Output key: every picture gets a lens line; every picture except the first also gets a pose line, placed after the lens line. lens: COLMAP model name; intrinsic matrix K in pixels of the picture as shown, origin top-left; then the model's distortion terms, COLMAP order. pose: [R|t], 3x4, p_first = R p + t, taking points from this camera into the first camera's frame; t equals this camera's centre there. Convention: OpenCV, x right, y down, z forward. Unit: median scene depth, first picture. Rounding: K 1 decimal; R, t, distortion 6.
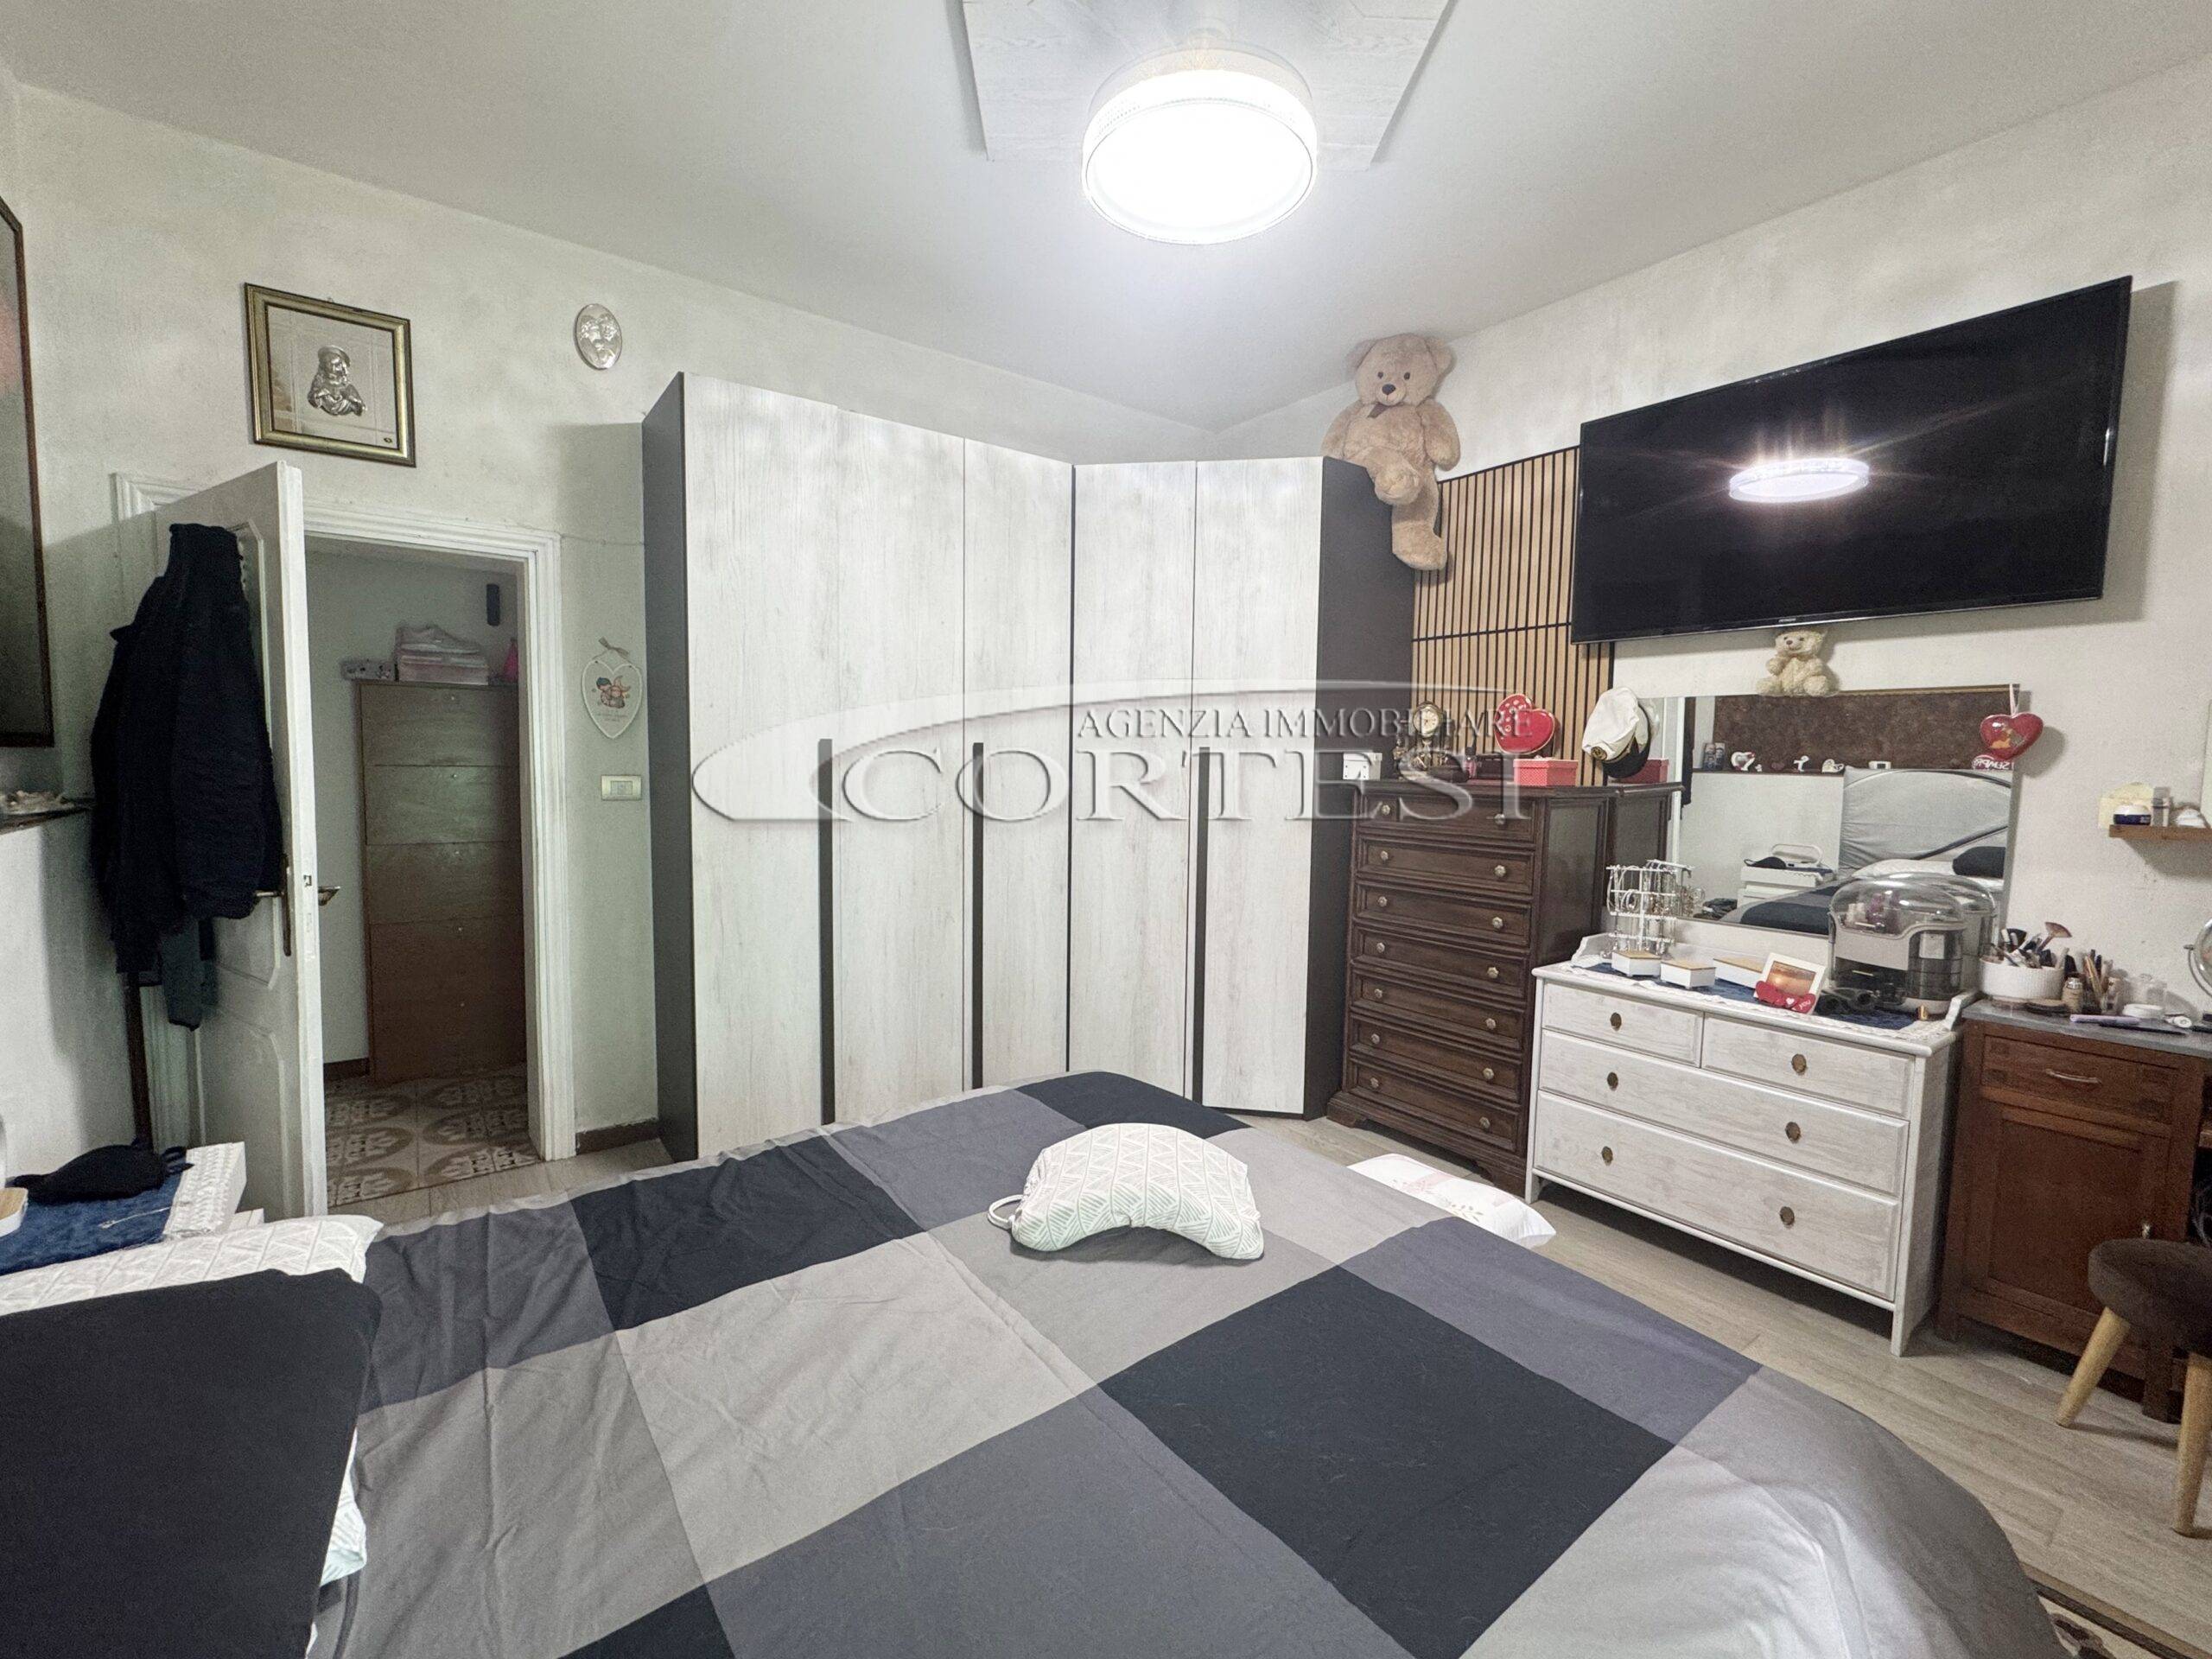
lens RADIAL K [[921.8, 0, 1104.1], [0, 921.8, 825.7], [0, 0, 1]] dist [0.000157, 0.000100]
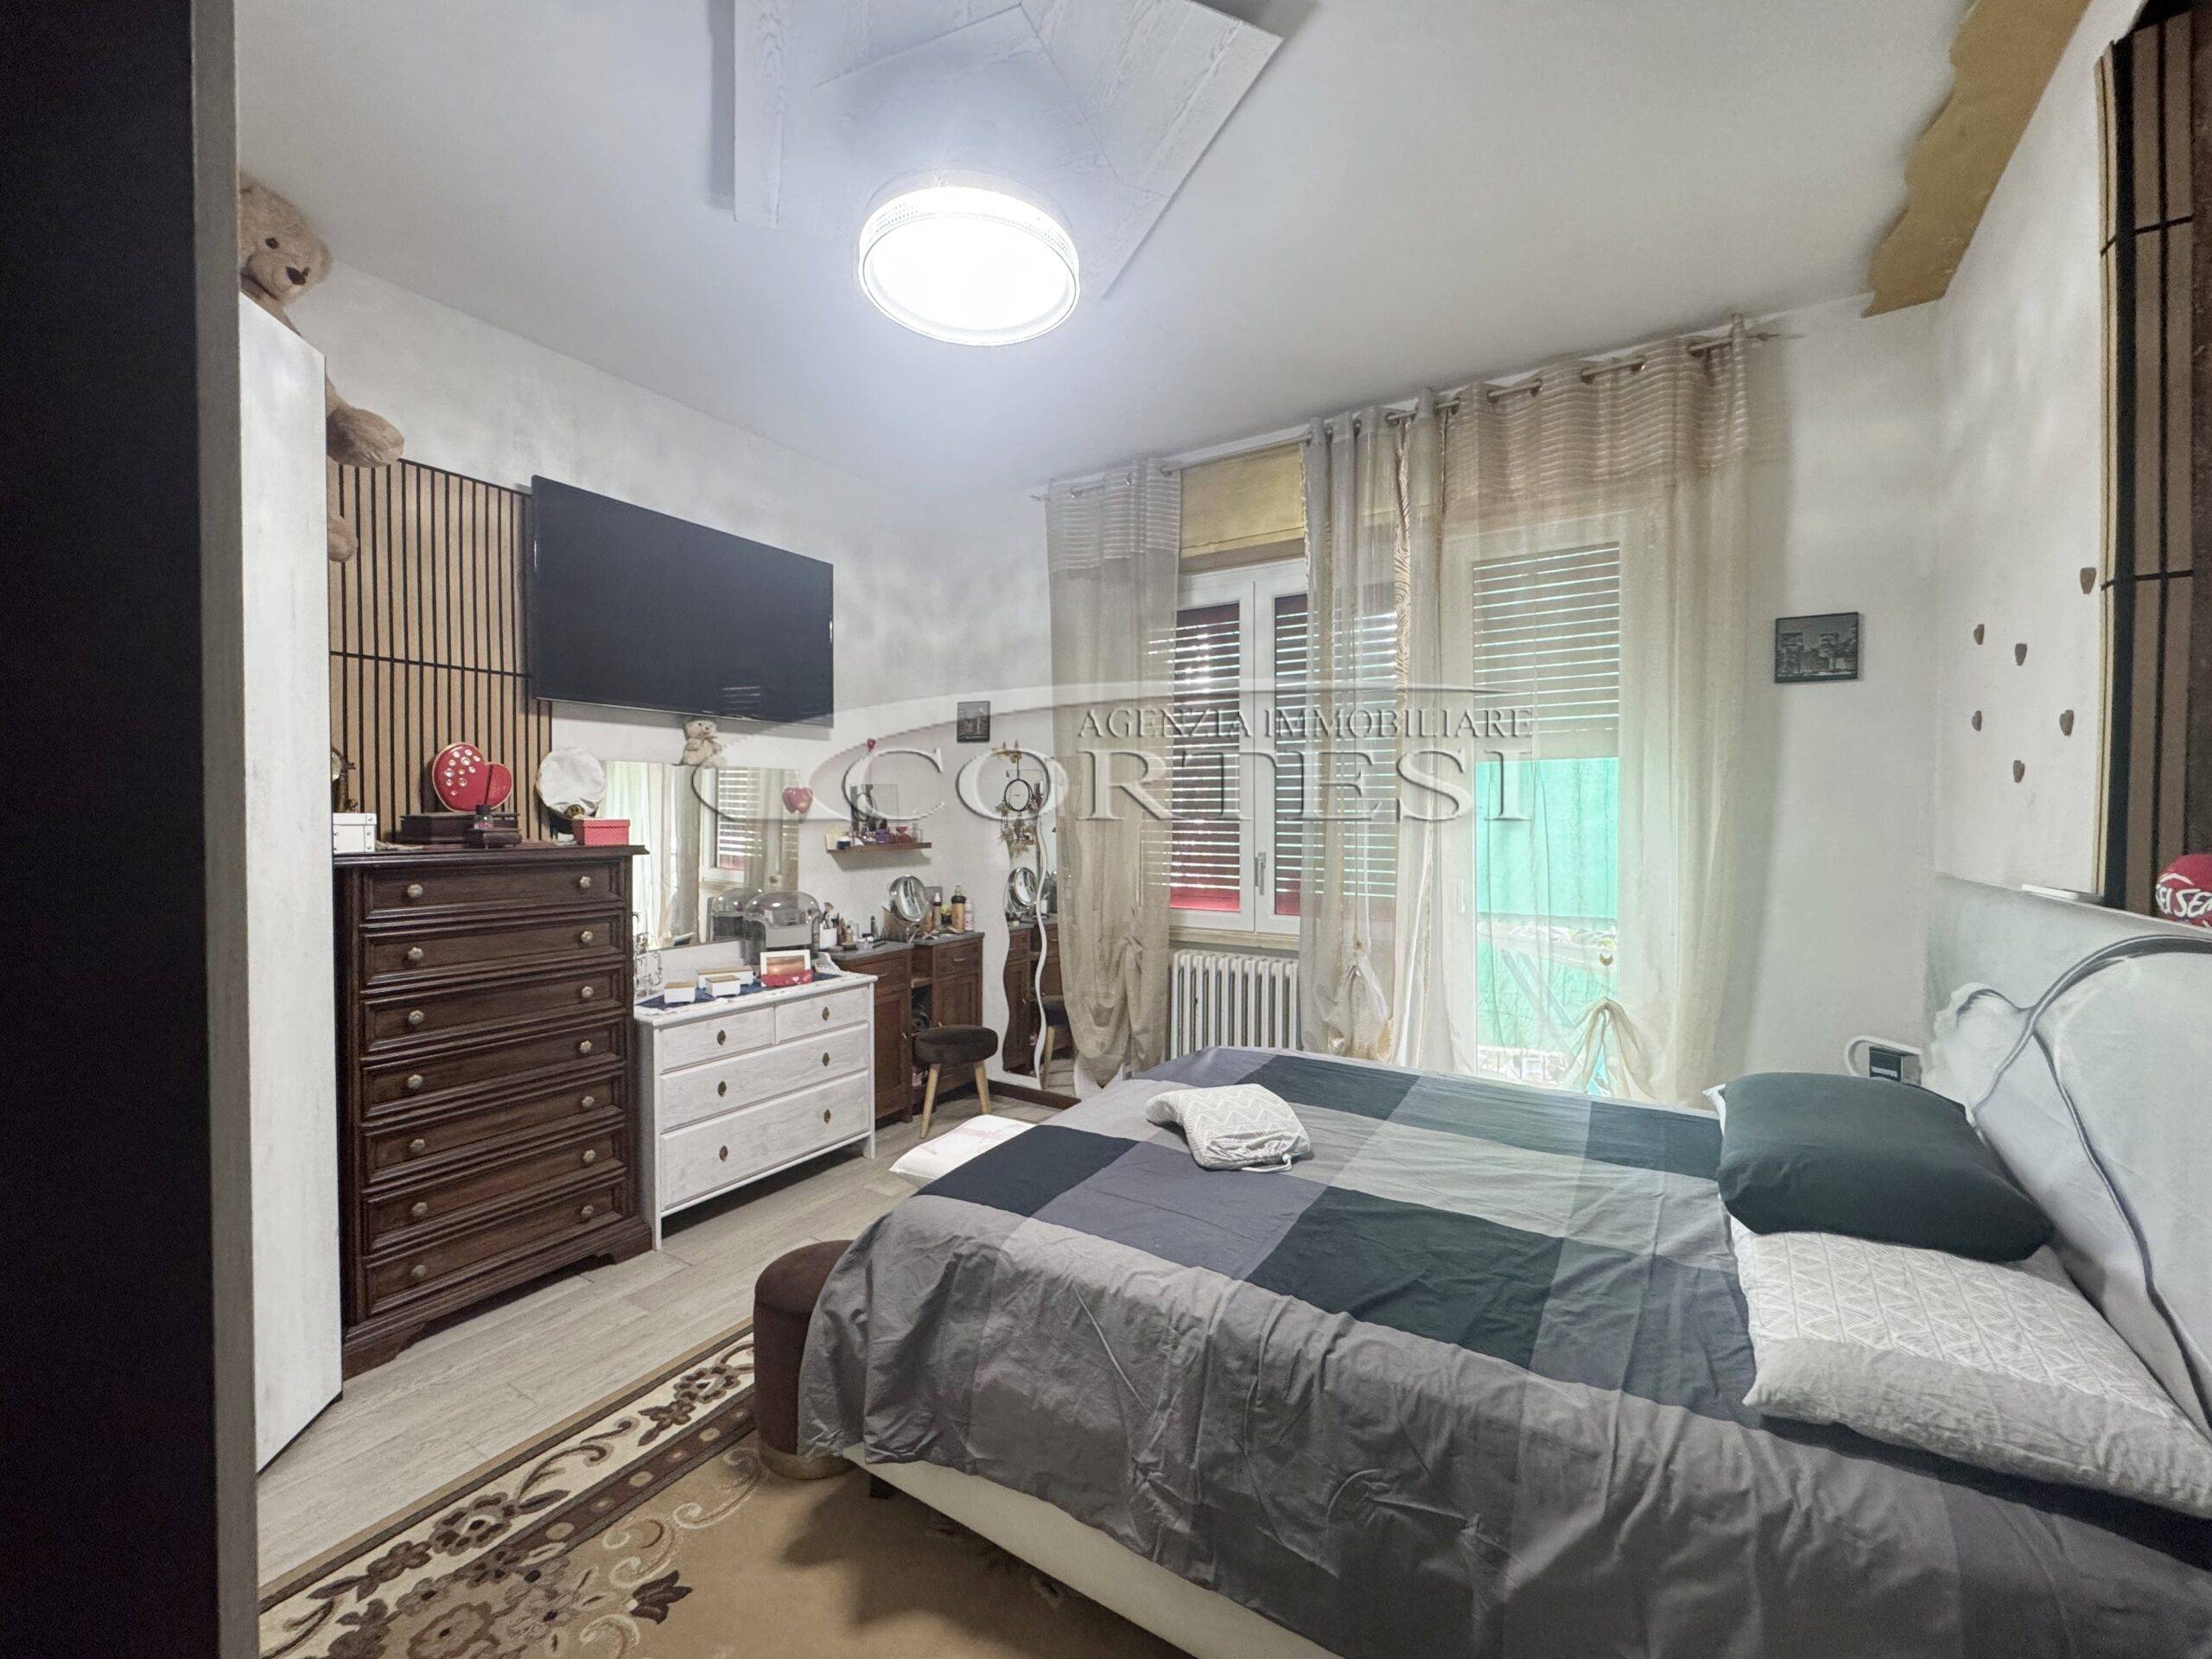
lens RADIAL K [[905.4, 0, 1089.0], [0, 905.4, 827.6], [0, 0, 1]] dist [-0.000187, 0.000066]
pose [[-0.346734, -0.030472, 0.937468, -0.640824], [0.063138, 0.996447, 0.055742, -0.085276], [-0.935836, 0.078518, -0.343578, 0.867312]]
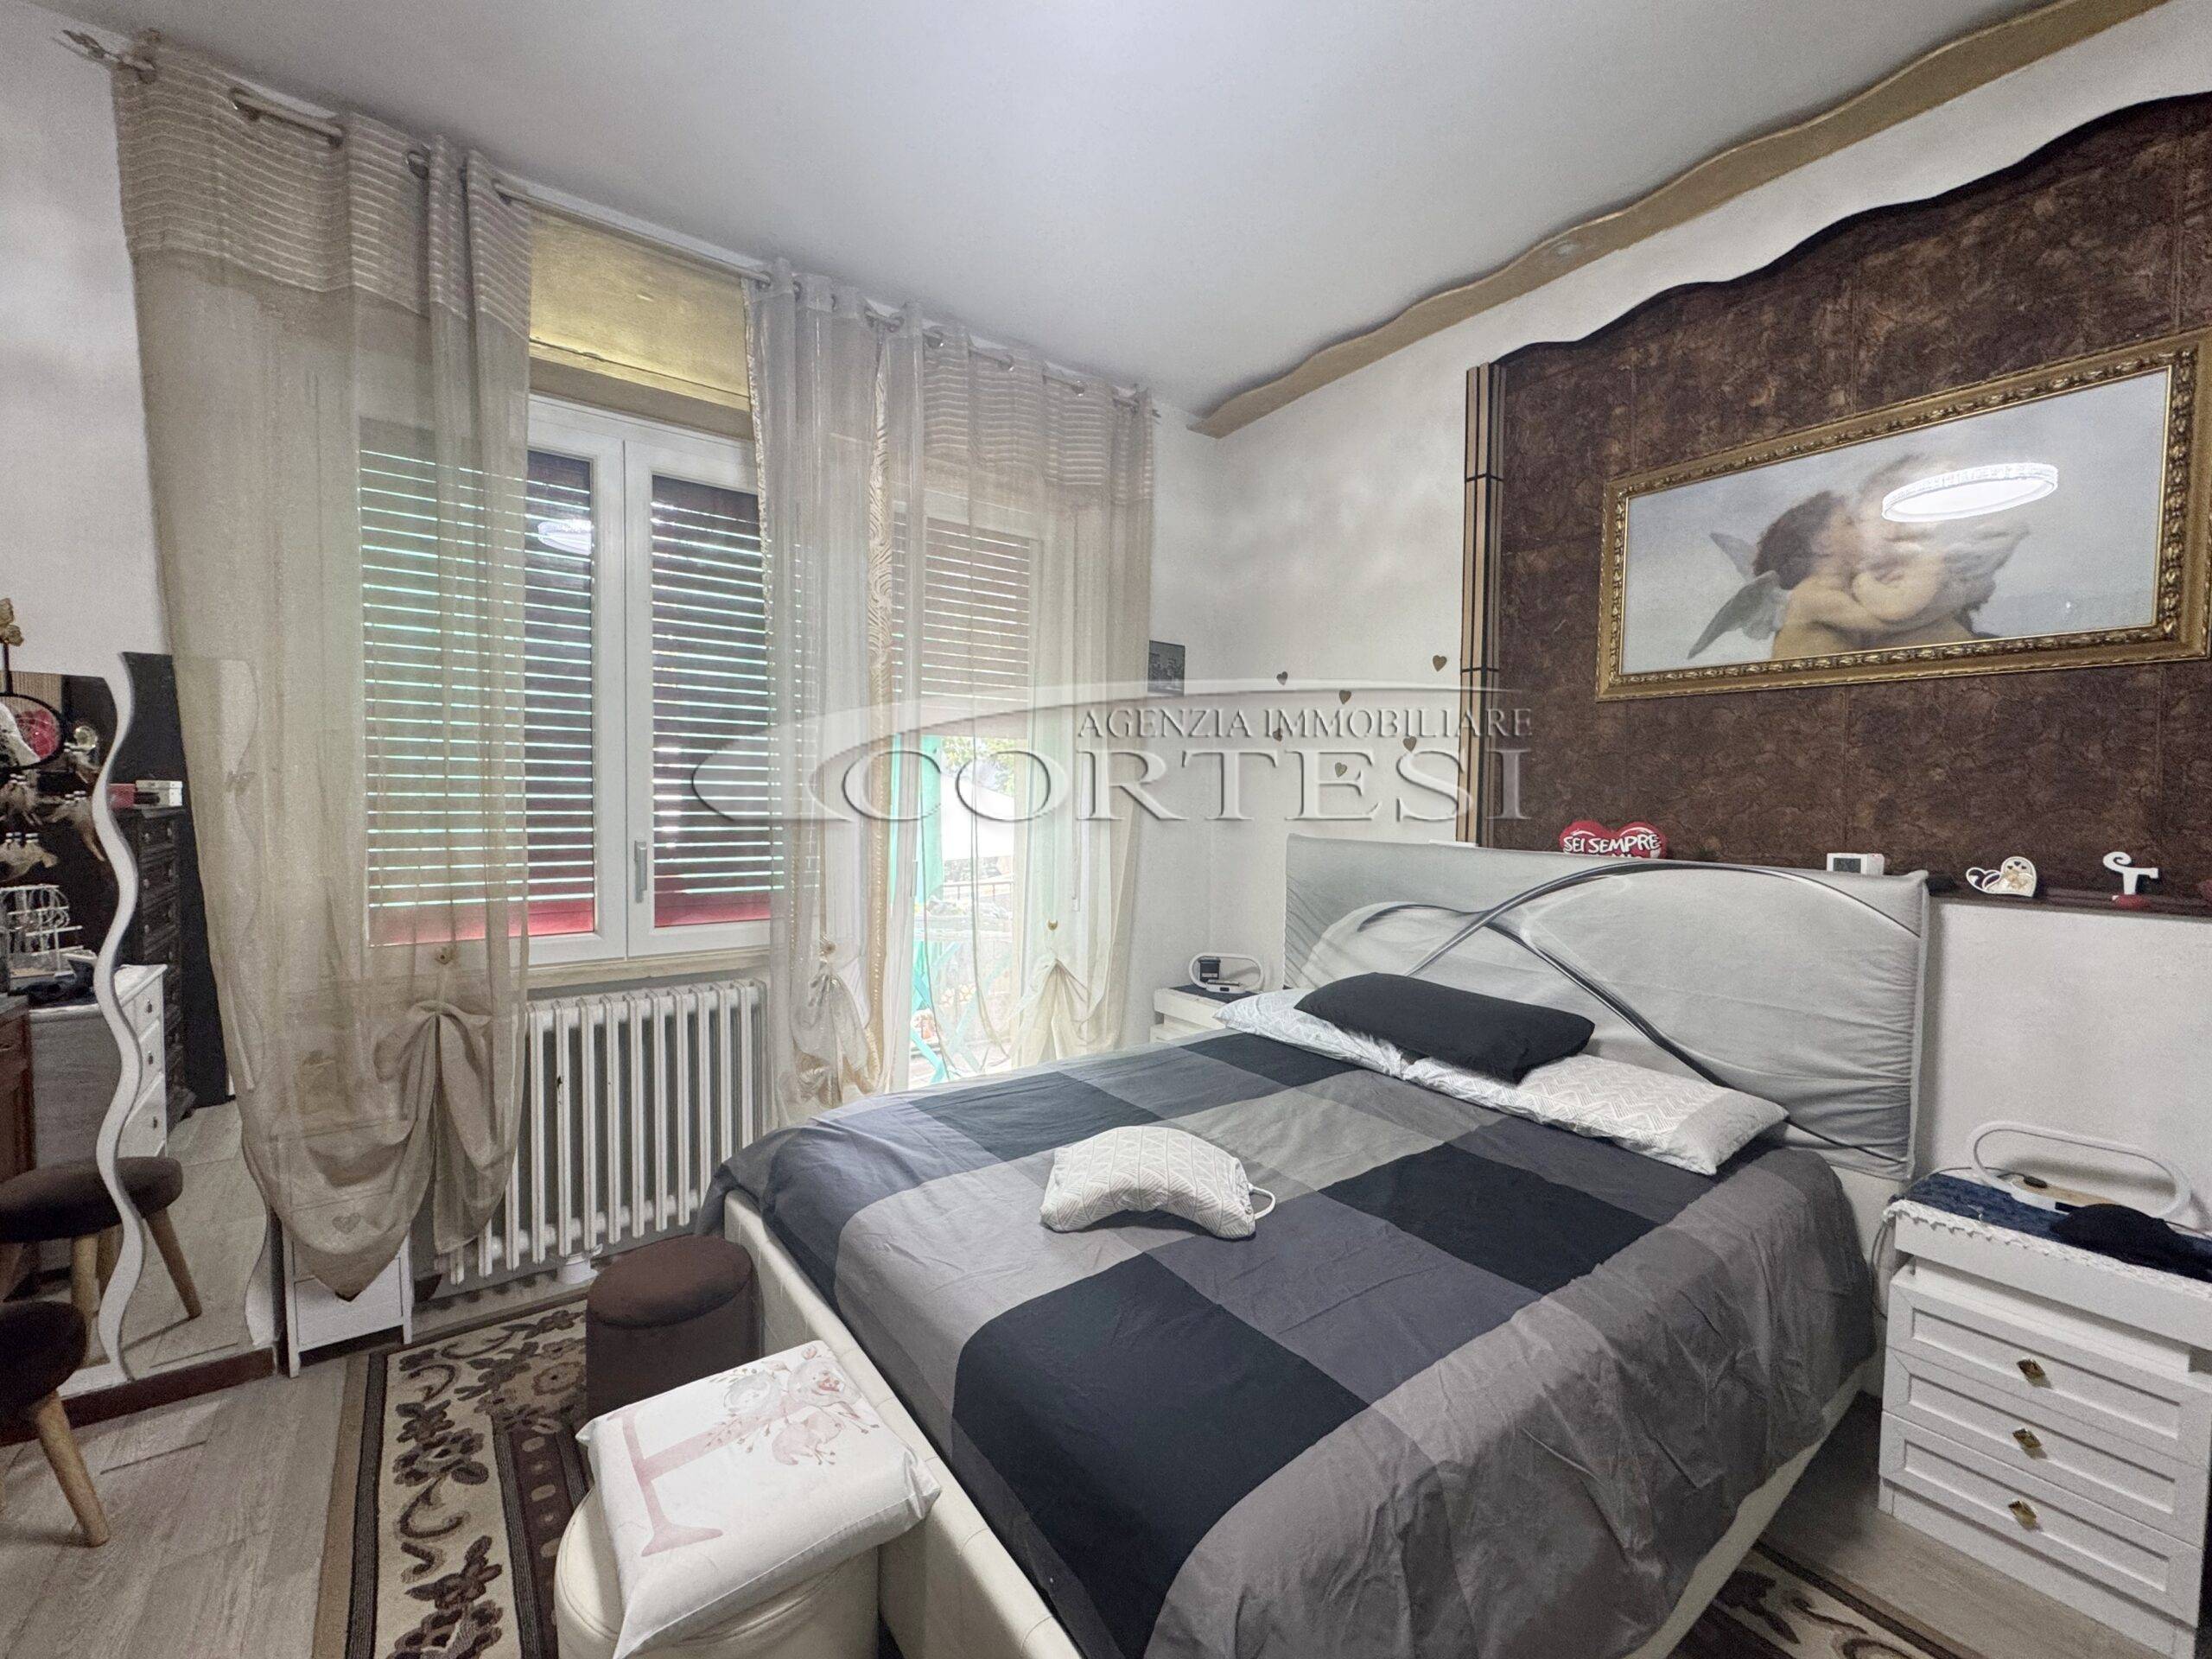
lens RADIAL K [[910.8, 0, 1105.2], [0, 910.8, 827.0], [0, 0, 1]] dist [-0.001282, 0.000135]
pose [[-0.999451, -0.032215, 0.007762, 0.054115], [-0.031160, 0.993373, 0.110633, -0.089738], [-0.011274, 0.110331, -0.993831, 1.091362]]
